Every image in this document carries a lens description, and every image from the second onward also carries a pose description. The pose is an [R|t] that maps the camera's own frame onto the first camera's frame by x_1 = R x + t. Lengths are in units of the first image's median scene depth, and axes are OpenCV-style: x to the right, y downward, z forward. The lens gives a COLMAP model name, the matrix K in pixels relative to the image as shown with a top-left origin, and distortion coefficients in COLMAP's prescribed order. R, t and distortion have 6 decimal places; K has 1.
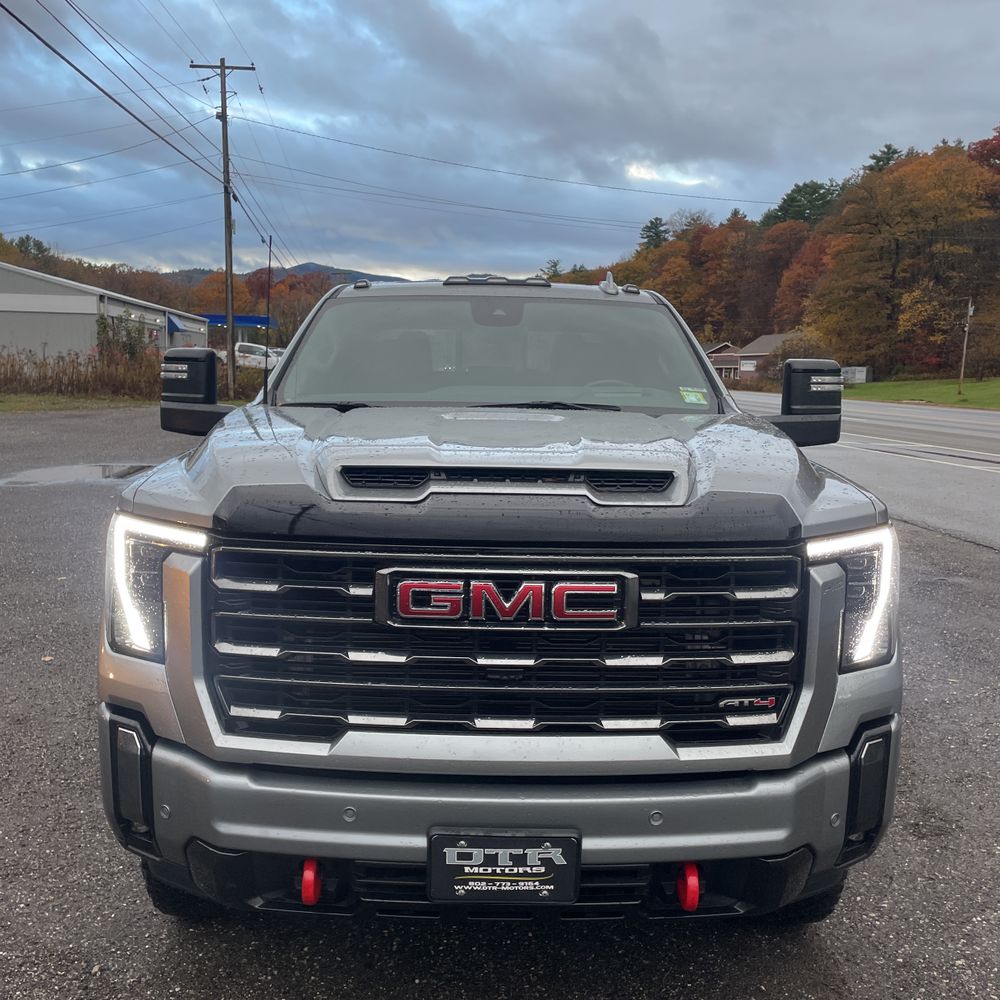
lens RADIAL K [[1019.5, 0, 489.6], [0, 1019.5, 501.5], [0, 0, 1]] dist [0.047779, 0.000000]
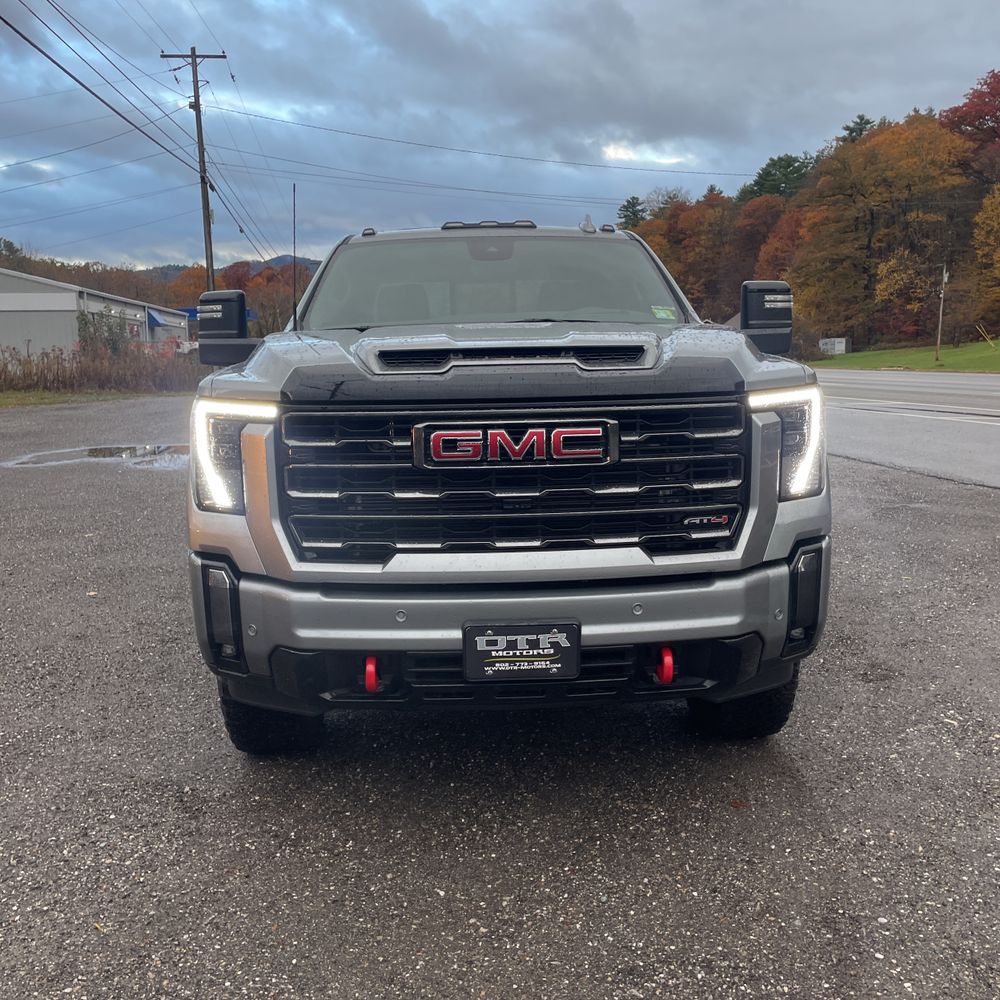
lens RADIAL K [[1019.5, 0, 498.2], [0, 1019.5, 509.2], [0, 0, 1]] dist [0.047779, 0.000000]
pose [[0.999010, -0.040010, 0.019445, -0.018484], [0.039600, 0.998995, 0.020997, 0.081418], [-0.020266, -0.020207, 0.999590, -0.151727]]
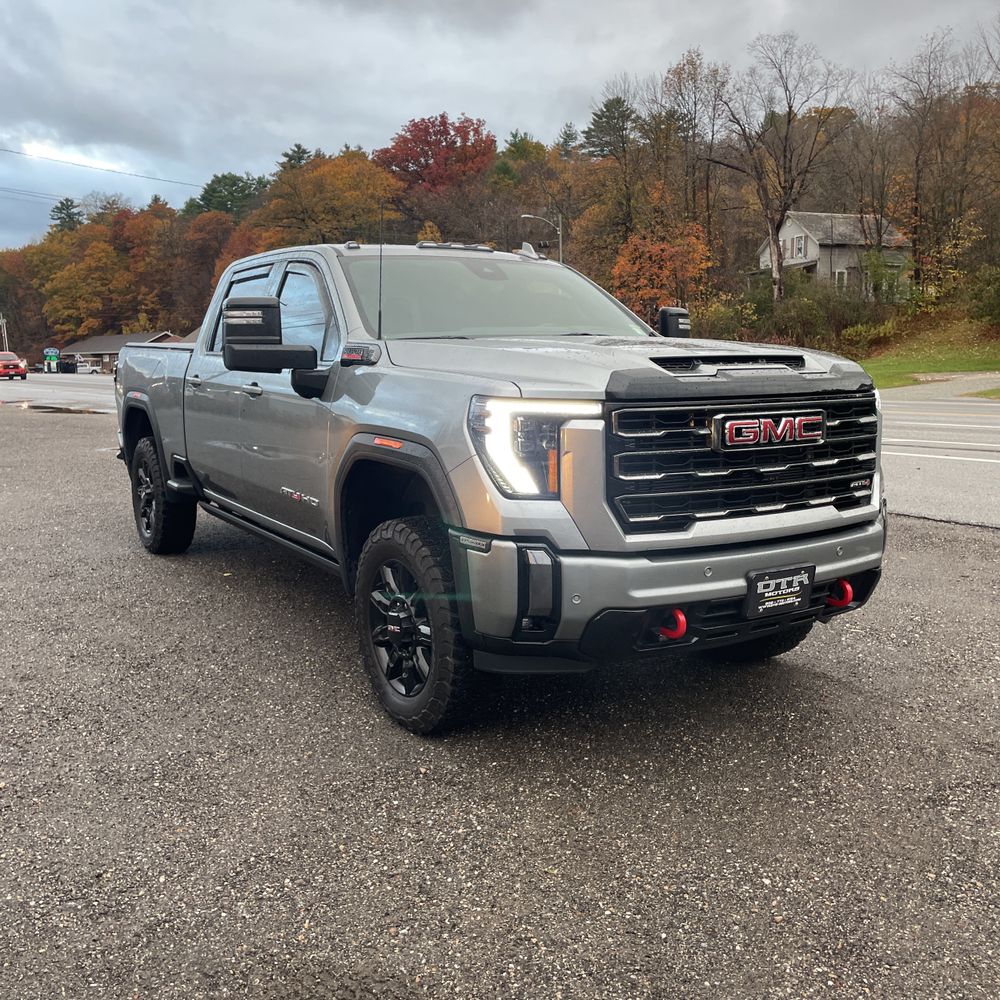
lens RADIAL K [[1019.5, 0, 490.1], [0, 1019.5, 497.4], [0, 0, 1]] dist [0.047779, 0.000000]
pose [[0.856685, -0.093738, 0.507251, -0.663147], [0.090862, 0.995397, 0.030491, 0.060849], [-0.507774, 0.019968, 0.861259, -0.106267]]
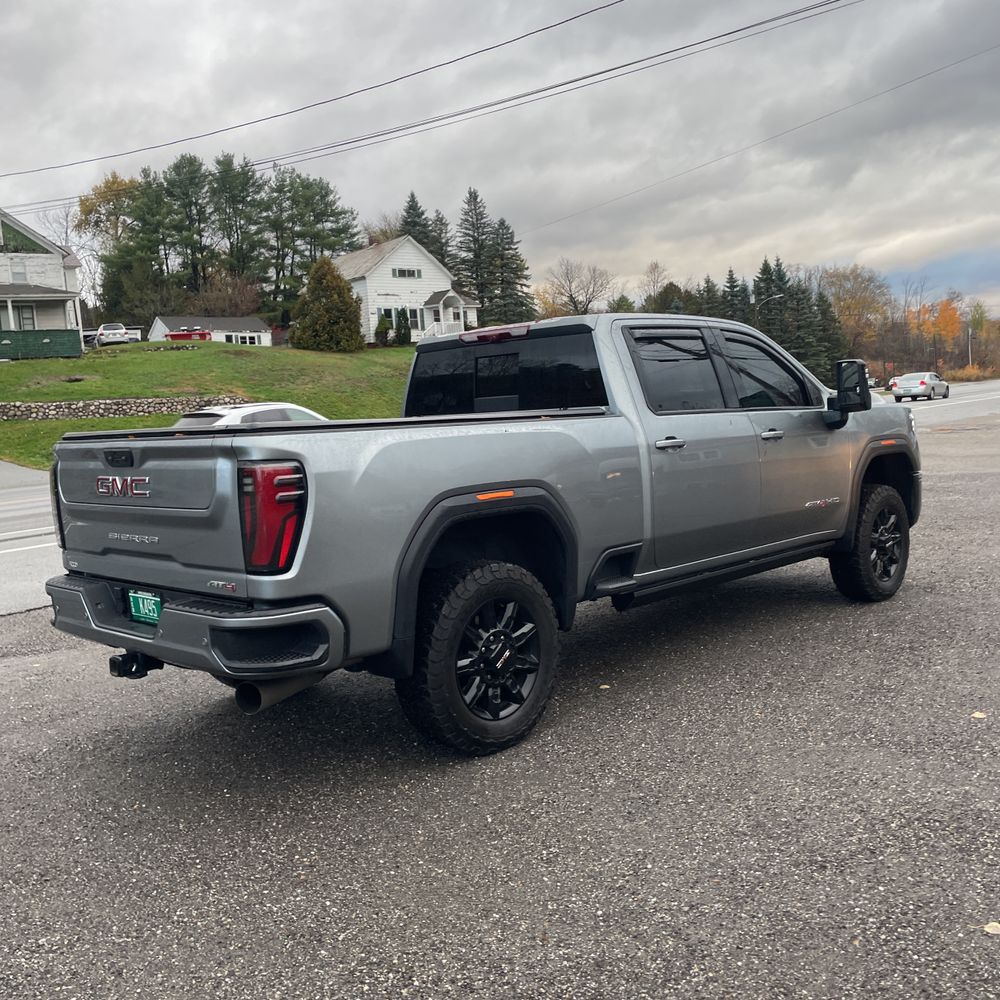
lens RADIAL K [[1019.5, 0, 471.8], [0, 1019.5, 499.6], [0, 0, 1]] dist [0.047779, 0.000000]
pose [[-0.704908, -0.039794, 0.708182, -1.026539], [0.144889, 0.969294, 0.198686, -0.343381], [-0.694343, 0.242663, -0.677497, 2.561860]]
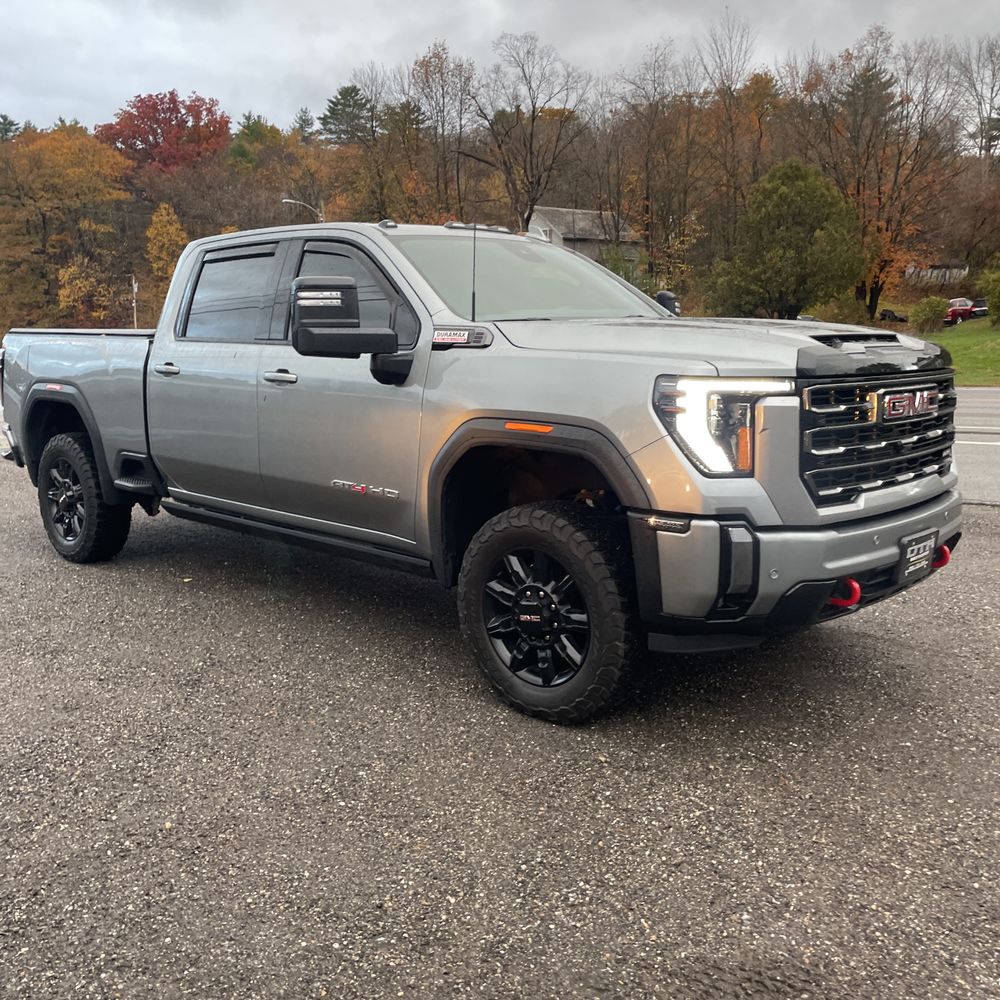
lens RADIAL K [[1019.5, 0, 490.8], [0, 1019.5, 489.9], [0, 0, 1]] dist [0.047779, 0.000000]
pose [[0.700850, -0.128663, 0.701609, -0.942546], [0.121511, 0.990756, 0.060308, 0.026237], [-0.702883, 0.042987, 0.710005, 0.138471]]
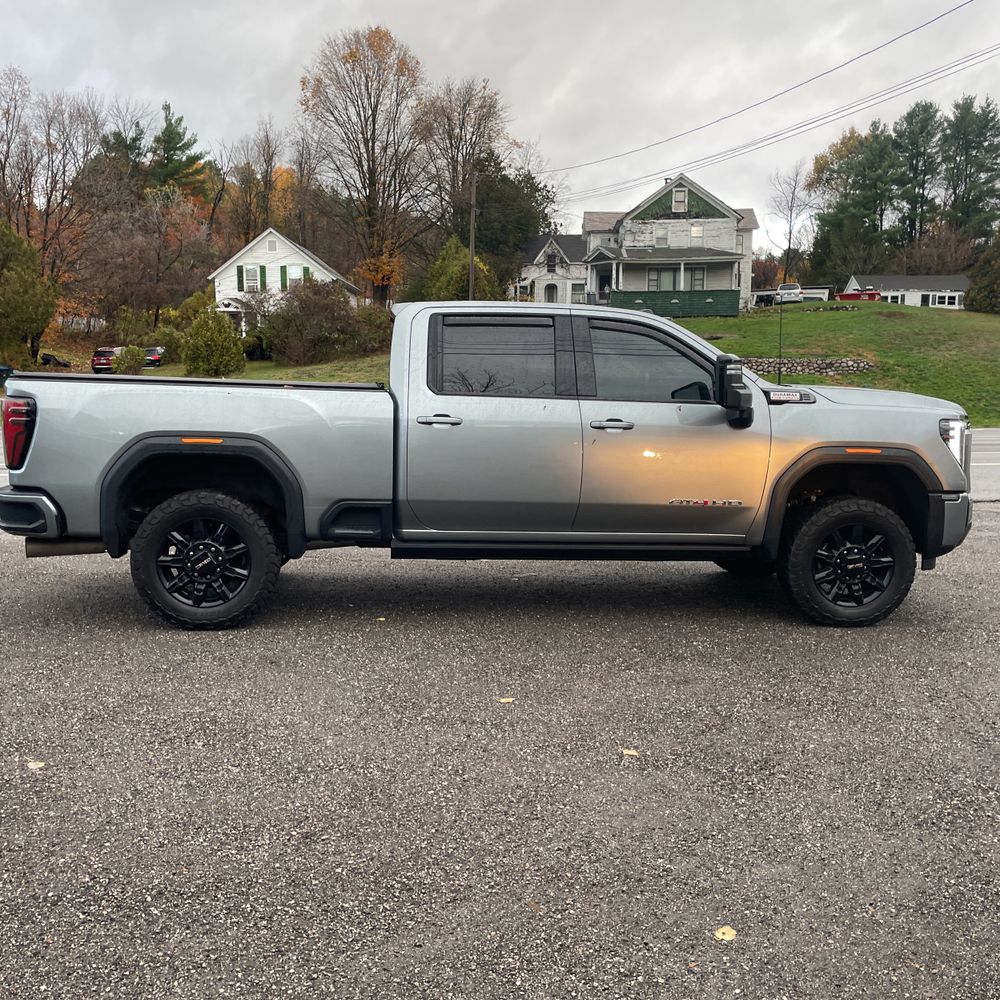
lens RADIAL K [[1019.5, 0, 499.5], [0, 1019.5, 509.6], [0, 0, 1]] dist [0.047779, 0.000000]
pose [[-0.099880, -0.140795, 0.984988, -1.785294], [0.125755, 0.980213, 0.152864, -0.197346], [-0.987021, 0.139136, -0.080198, 1.488796]]
